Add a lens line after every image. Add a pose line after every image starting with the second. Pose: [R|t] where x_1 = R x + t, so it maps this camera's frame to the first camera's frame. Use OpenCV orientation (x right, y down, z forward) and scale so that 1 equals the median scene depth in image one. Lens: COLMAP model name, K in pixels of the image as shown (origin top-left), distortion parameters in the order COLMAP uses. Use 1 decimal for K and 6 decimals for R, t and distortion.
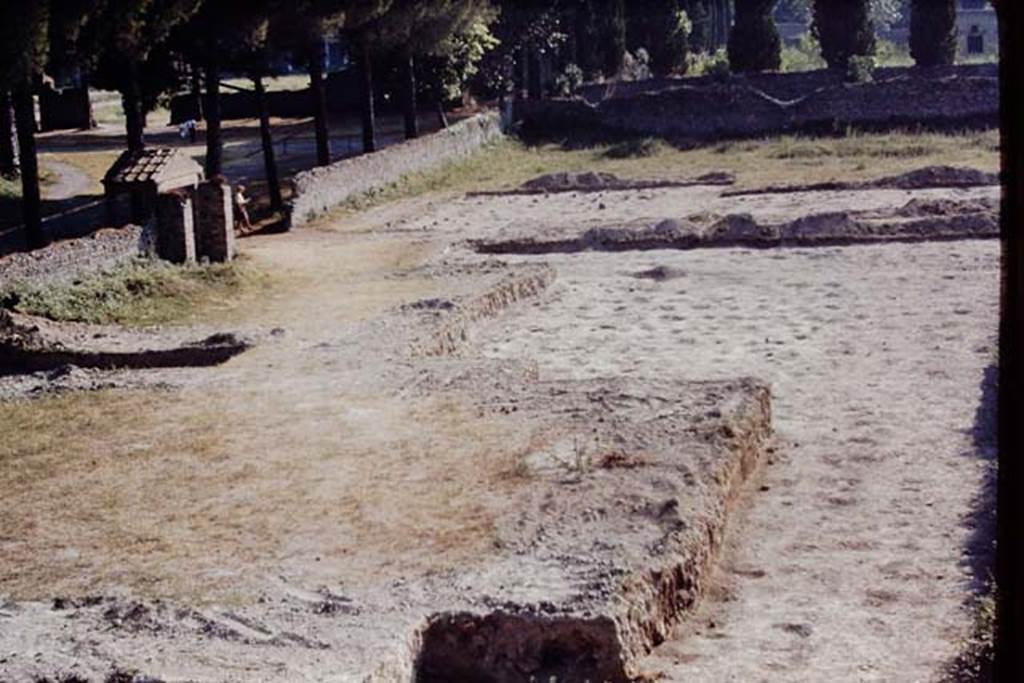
lens RADIAL K [[1775.4, 0, 511.5], [0, 1775.4, 362.7], [0, 0, 1]] dist [-0.364971, 1.227462]
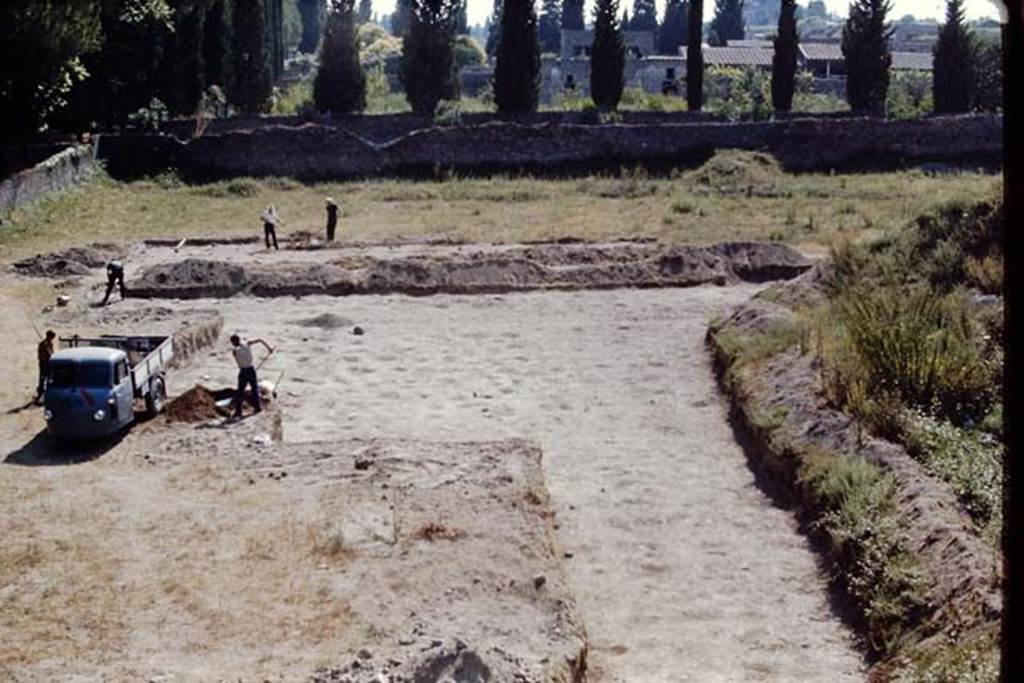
lens RADIAL K [[1755.8, 0, 557.8], [0, 1755.8, 343.1], [0, 0, 1]] dist [-0.362944, 0.824348]
pose [[0.945874, 0.005384, 0.324489, -0.112763], [0.004392, 0.999558, -0.029388, -0.011047], [-0.324504, 0.029223, 0.945433, 0.061577]]
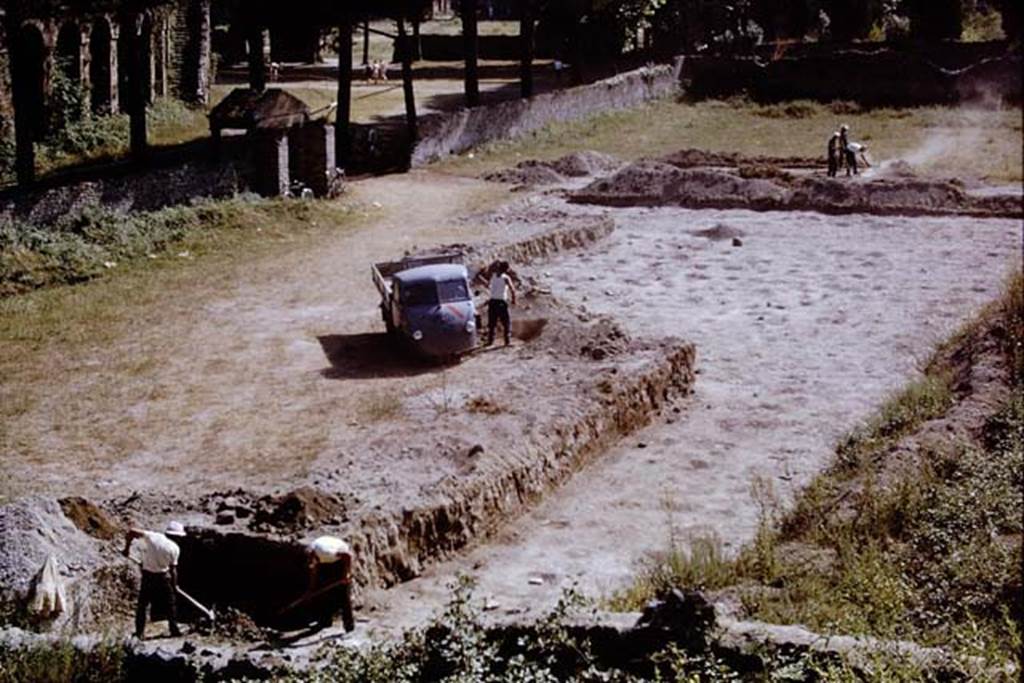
lens RADIAL K [[1755.8, 0, 557.8], [0, 1755.8, 343.1], [0, 0, 1]] dist [-0.362944, 0.824348]
pose [[0.985586, 0.069027, -0.154454, 0.162685], [-0.065859, 0.997502, 0.025543, -0.007287], [0.155832, -0.015003, 0.987670, -0.010993]]
